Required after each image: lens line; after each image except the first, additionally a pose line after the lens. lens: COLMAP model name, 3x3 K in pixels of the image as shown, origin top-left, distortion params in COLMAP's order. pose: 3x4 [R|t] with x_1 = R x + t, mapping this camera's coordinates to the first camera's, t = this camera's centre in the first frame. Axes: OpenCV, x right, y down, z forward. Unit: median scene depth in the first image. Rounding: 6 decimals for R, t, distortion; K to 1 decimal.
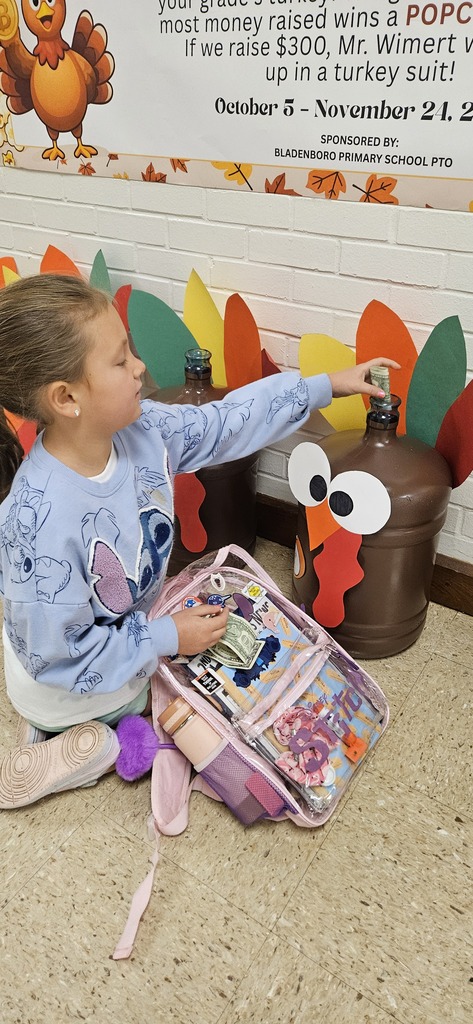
lens RADIAL K [[665.6, 0, 232.4], [0, 665.6, 504.1], [0, 0, 1]] dist [0.062740, -0.052637]
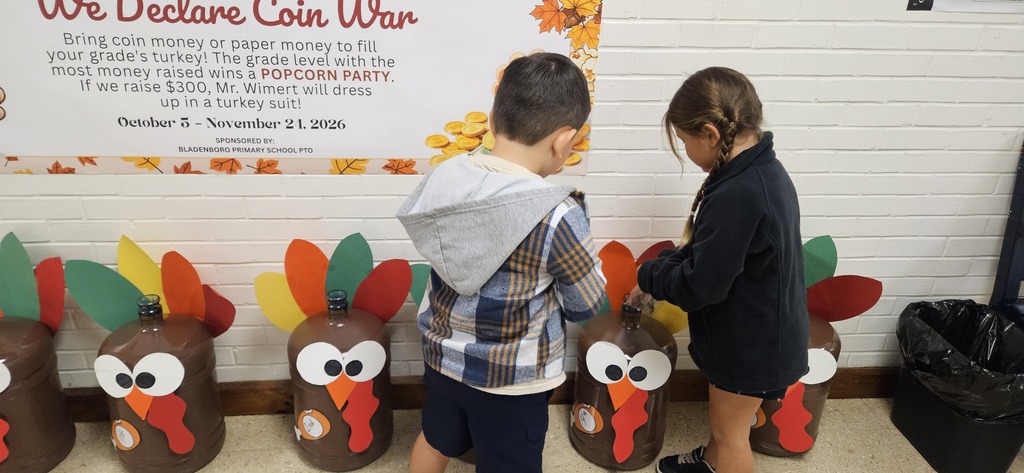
lens RADIAL K [[665.6, 0, 488.2], [0, 665.6, 224.6], [0, 0, 1]] dist [0.062740, -0.052637]
pose [[0.784912, -0.240171, 0.571166, -0.265548], [0.303103, 0.952826, -0.015876, -0.162984], [-0.540409, 0.185583, 0.820681, -0.445345]]
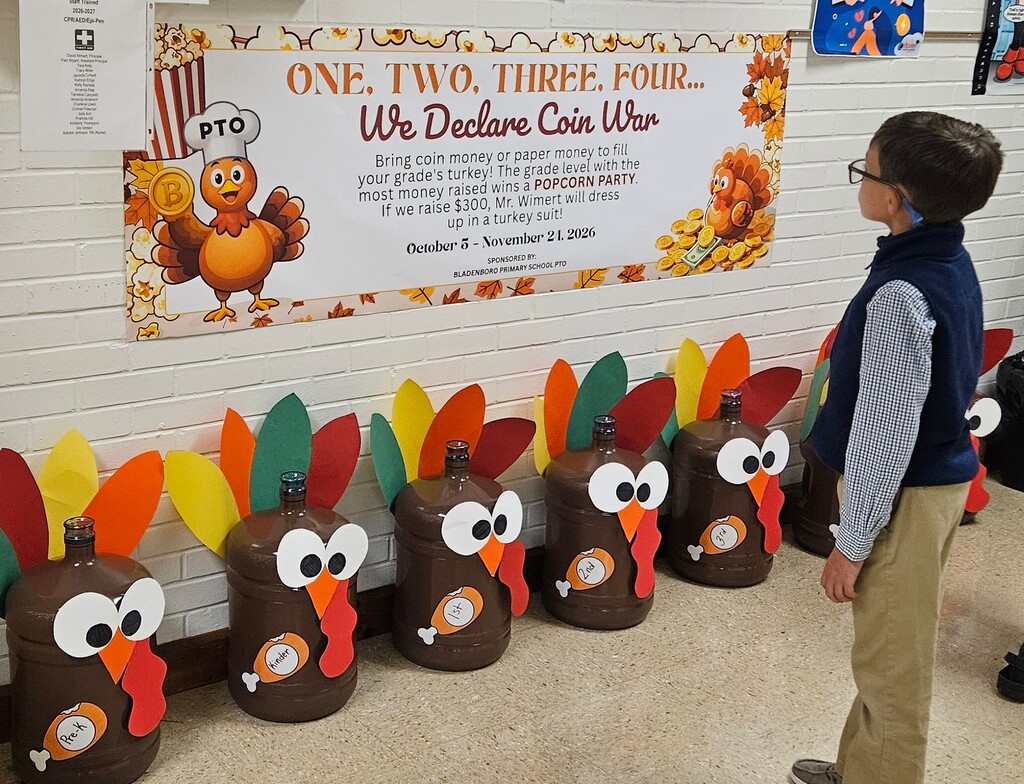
lens RADIAL K [[1292.7, 0, 429.9], [0, 1292.7, 323.3], [0, 0, 1]] dist [0.058244, 0.000000]
pose [[0.393247, -0.215479, 0.893826, -2.110097], [0.460171, 0.887755, 0.011559, -0.494604], [-0.795989, 0.406767, 0.448265, 0.008527]]
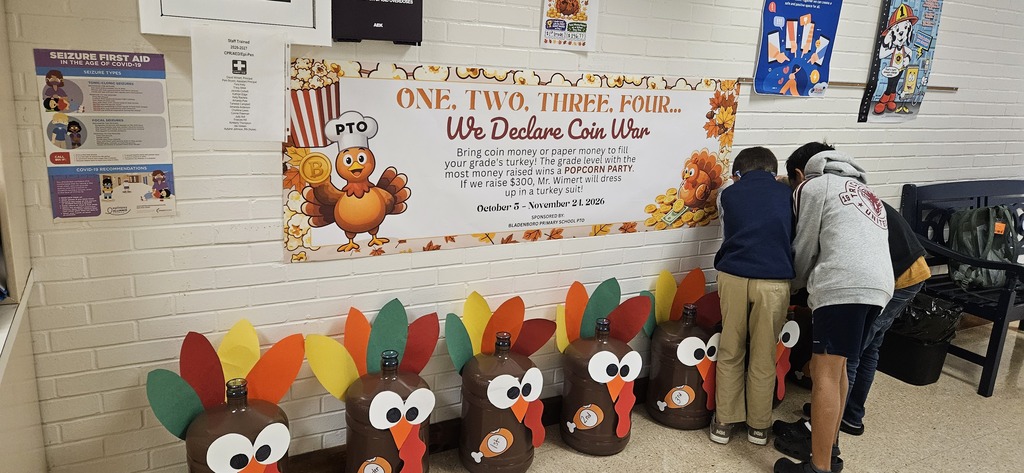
lens RADIAL K [[665.6, 0, 505.6], [0, 665.6, 225.7], [0, 0, 1]] dist [0.062740, -0.052637]
pose [[0.477016, -0.196359, 0.856679, -1.601926], [0.414228, 0.909905, -0.022091, -0.486927], [-0.775158, 0.365399, 0.515377, 0.016181]]
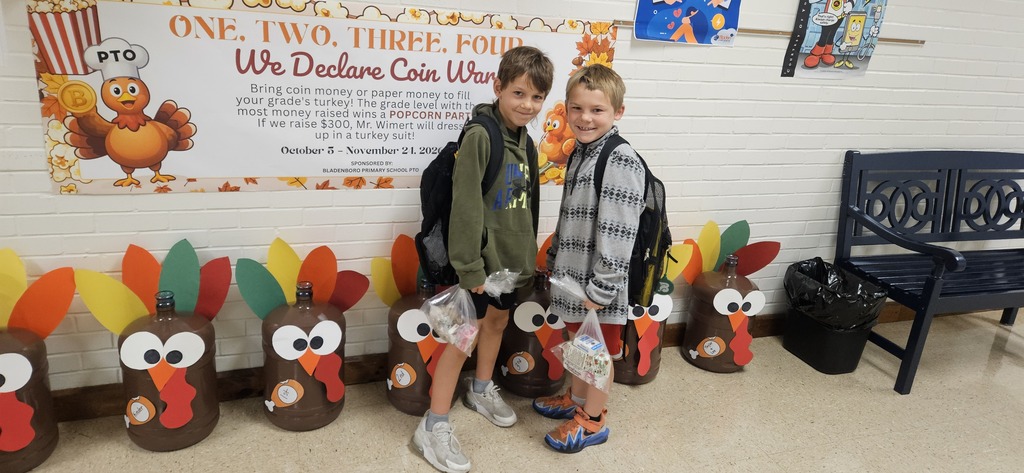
lens RADIAL K [[665.6, 0, 504.4], [0, 665.6, 226.7], [0, 0, 1]] dist [0.062740, -0.052637]
pose [[0.595274, -0.224828, 0.771428, -1.090901], [0.356583, 0.934259, -0.002874, -0.198945], [-0.720068, 0.276788, 0.636310, -0.476384]]
